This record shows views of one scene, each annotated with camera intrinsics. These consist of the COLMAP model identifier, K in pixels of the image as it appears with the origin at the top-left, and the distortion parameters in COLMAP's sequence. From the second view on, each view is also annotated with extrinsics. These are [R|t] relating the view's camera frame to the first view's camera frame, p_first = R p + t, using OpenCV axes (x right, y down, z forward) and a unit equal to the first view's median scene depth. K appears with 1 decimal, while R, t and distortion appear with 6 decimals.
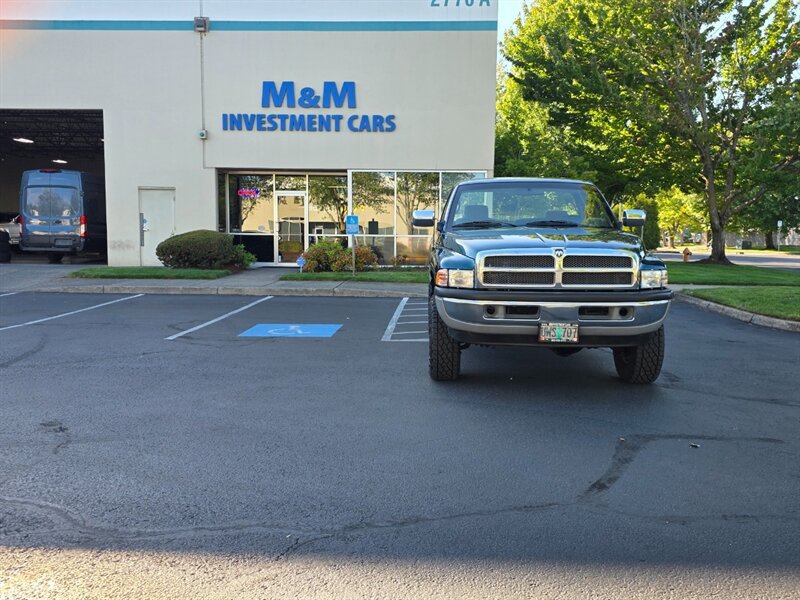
lens RADIAL K [[679.3, 0, 405.3], [0, 679.3, 300.7], [0, 0, 1]] dist [0.076164, -0.076466]
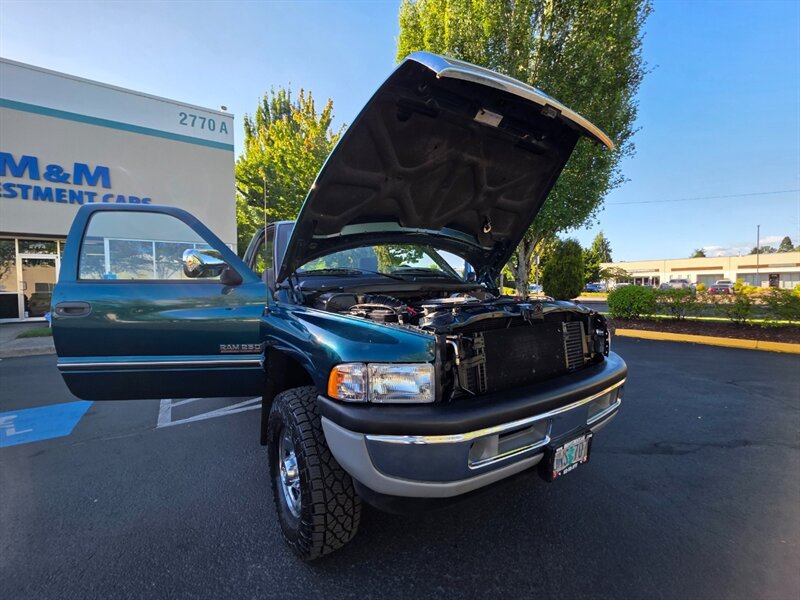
lens RADIAL K [[336.1, 0, 399.3], [0, 336.1, 297.0], [0, 0, 1]] dist [0.001061, -0.000066]
pose [[0.810055, -0.036277, 0.585231, -0.013369], [0.076373, 0.996110, -0.043965, -0.022234], [-0.581359, 0.080310, 0.809674, 0.226611]]
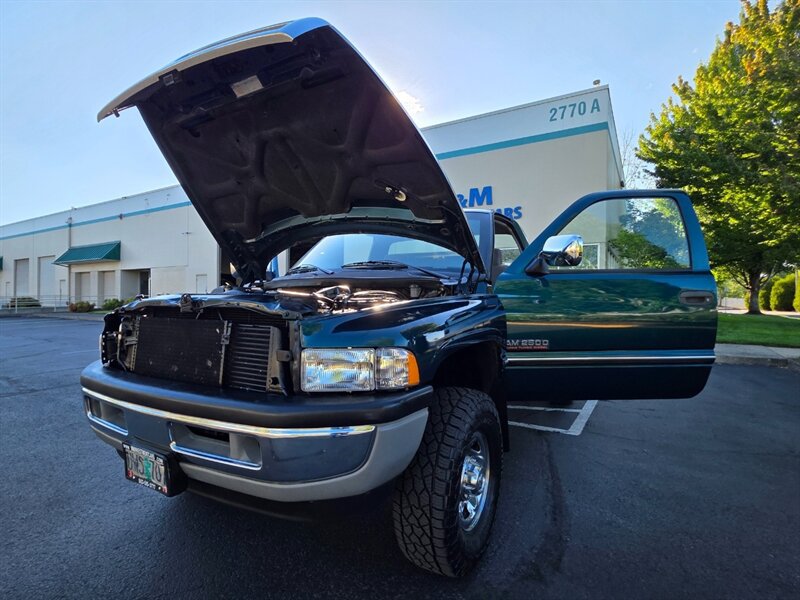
lens RADIAL K [[407.8, 0, 400.0], [0, 407.8, 300.0], [0, 0, 1]] dist [0.002253, -0.000194]
pose [[0.886179, -0.002181, -0.463338, 0.140217], [-0.042666, 0.995356, -0.086288, -0.014965], [0.461375, 0.096235, 0.881971, 0.217961]]
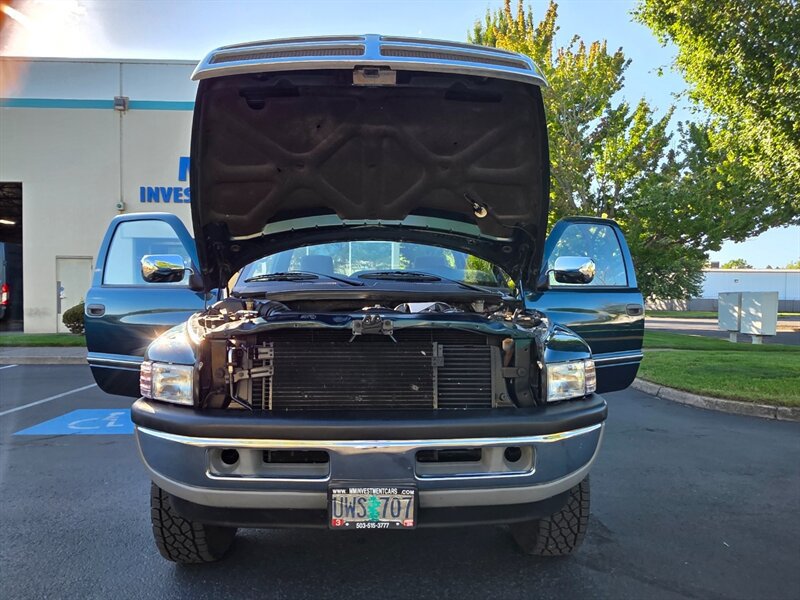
lens RADIAL K [[537.5, 0, 395.1], [0, 537.5, 315.4], [0, 0, 1]] dist [0.000535, -0.000494]
pose [[0.997075, -0.005177, 0.076249, 0.057294], [0.010671, 0.997361, -0.071812, -0.014179], [-0.075676, 0.072416, 0.994499, 0.172008]]
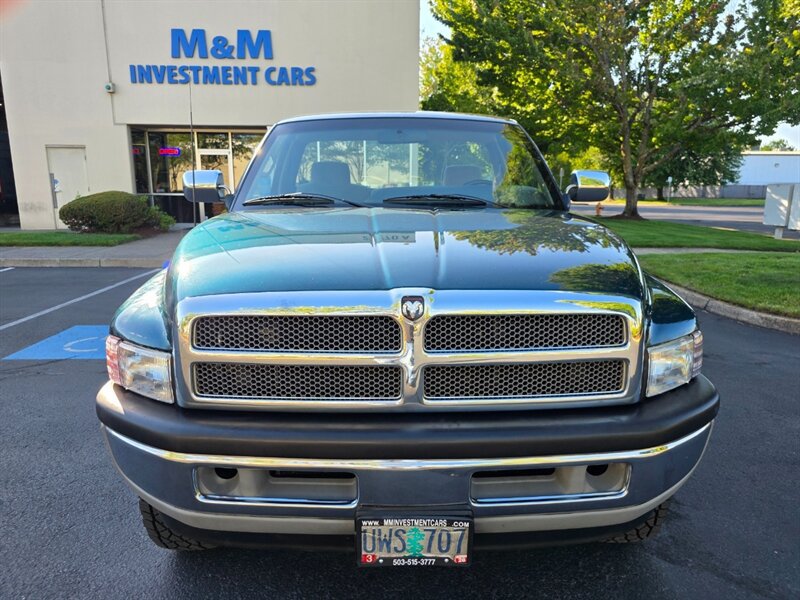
lens RADIAL K [[547.2, 0, 400.0], [0, 547.2, 300.0], [0, 0, 1]] dist [0.038365, -0.034936]
pose [[0.998302, -0.016577, 0.055843, 0.054908], [0.010777, 0.994665, 0.102594, -0.027047], [-0.057246, -0.101818, 0.993155, 0.198388]]
